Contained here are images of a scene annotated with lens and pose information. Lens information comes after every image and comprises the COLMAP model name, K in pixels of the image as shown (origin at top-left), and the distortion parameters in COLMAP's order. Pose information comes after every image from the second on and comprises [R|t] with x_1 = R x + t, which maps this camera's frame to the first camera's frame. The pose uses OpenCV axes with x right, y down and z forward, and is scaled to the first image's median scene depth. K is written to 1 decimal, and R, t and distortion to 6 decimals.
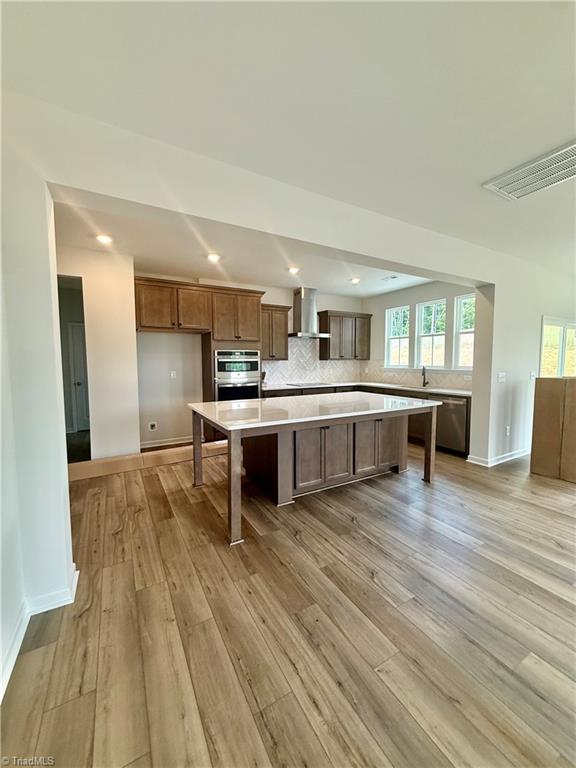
lens RADIAL K [[306.0, 0, 288.0], [0, 306.0, 384.0], [0, 0, 1]] dist [0.001003, 0.000091]
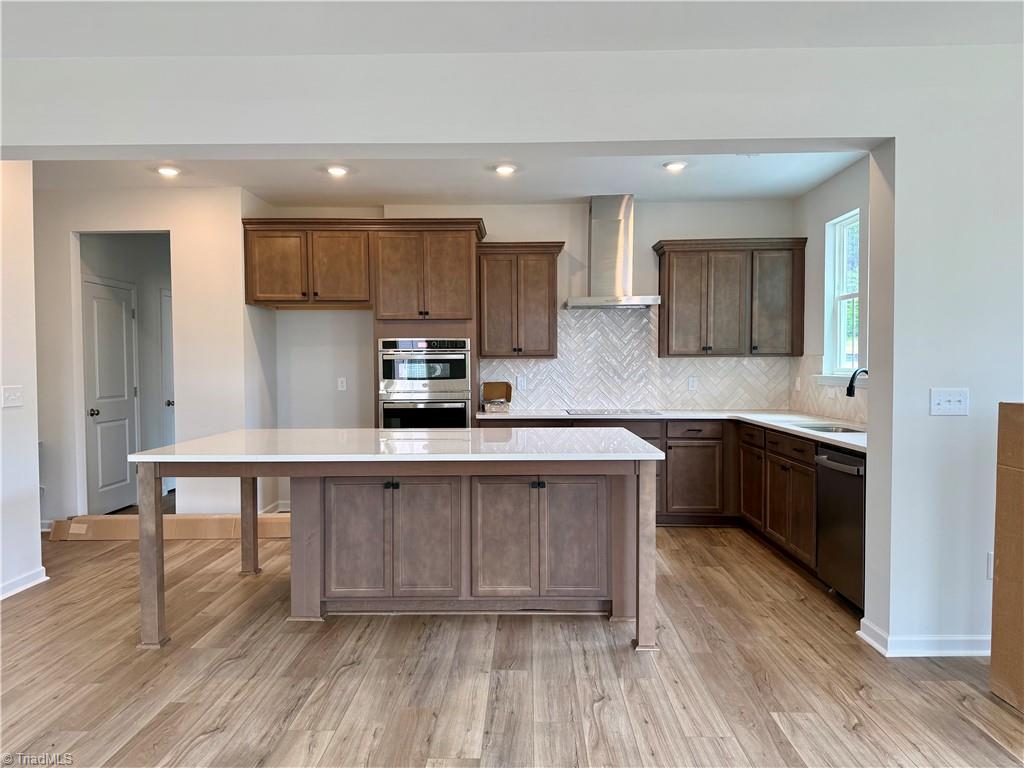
lens RADIAL K [[717.5, 0, 508.3], [0, 717.5, 393.5], [0, 0, 1]] dist [0.081942, -0.108435]
pose [[0.854820, 0.020192, -0.518532, 0.736397], [-0.039257, 0.998896, -0.025818, 0.010263], [0.517438, 0.042426, 0.854668, 0.059884]]
